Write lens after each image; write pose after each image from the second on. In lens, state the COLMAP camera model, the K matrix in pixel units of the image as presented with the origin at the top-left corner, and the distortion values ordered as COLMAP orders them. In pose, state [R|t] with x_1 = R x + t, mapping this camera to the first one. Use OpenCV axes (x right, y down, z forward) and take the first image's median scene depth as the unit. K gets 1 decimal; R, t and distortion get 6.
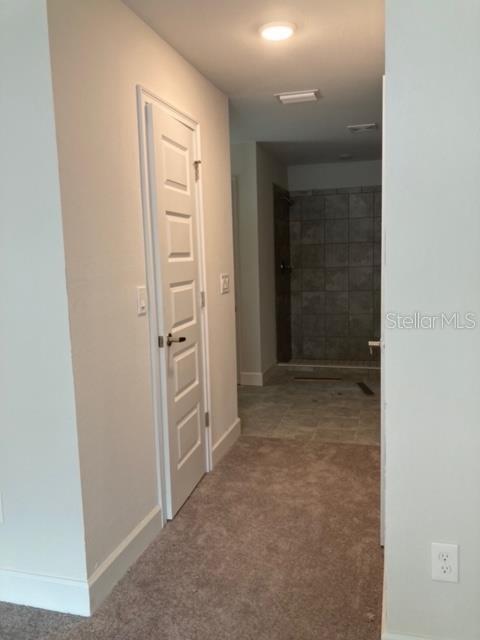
lens RADIAL K [[530.8, 0, 241.3], [0, 530.8, 323.7], [0, 0, 1]] dist [0.009215, 0.009595]
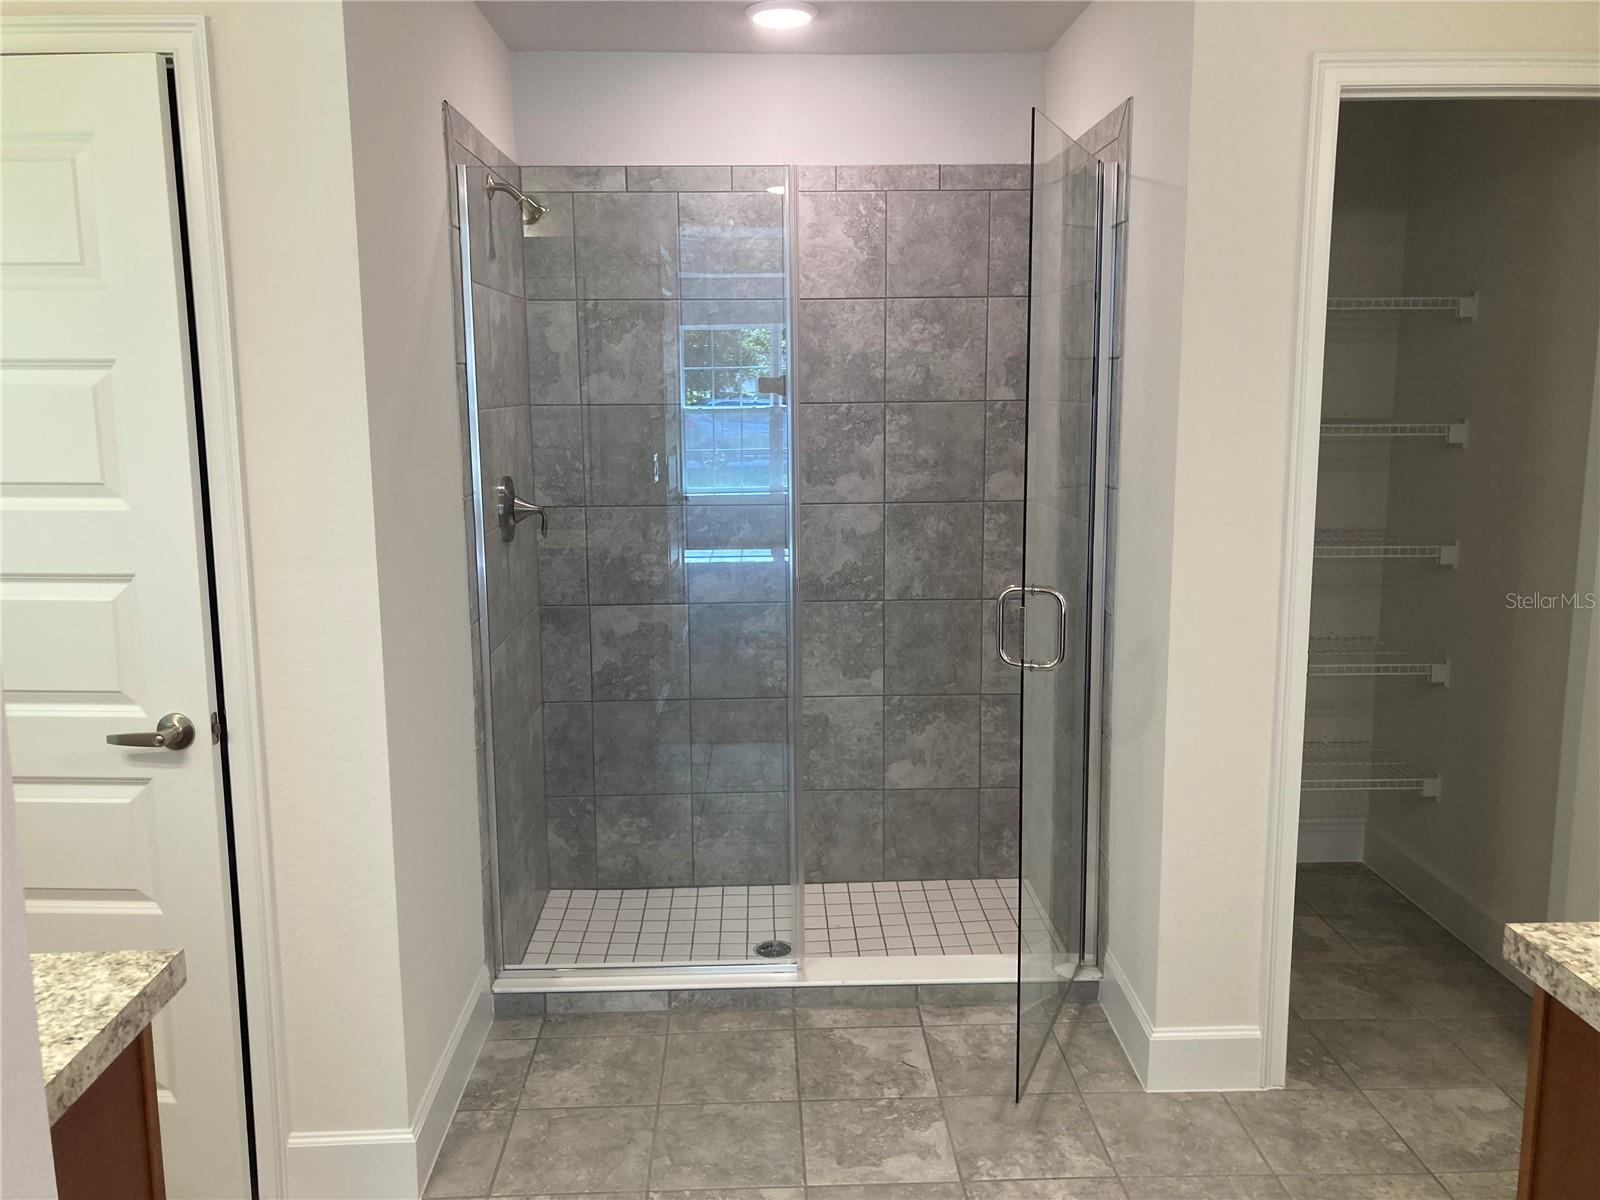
lens RADIAL K [[1300.3, 0, 797.5], [0, 1300.3, 599.2], [0, 0, 1]] dist [0.098533, -0.035588]
pose [[0.951003, -0.025421, 0.308135, 0.035427], [0.018731, 0.999521, 0.024650, -0.109918], [-0.308614, -0.017671, 0.951023, 0.614251]]
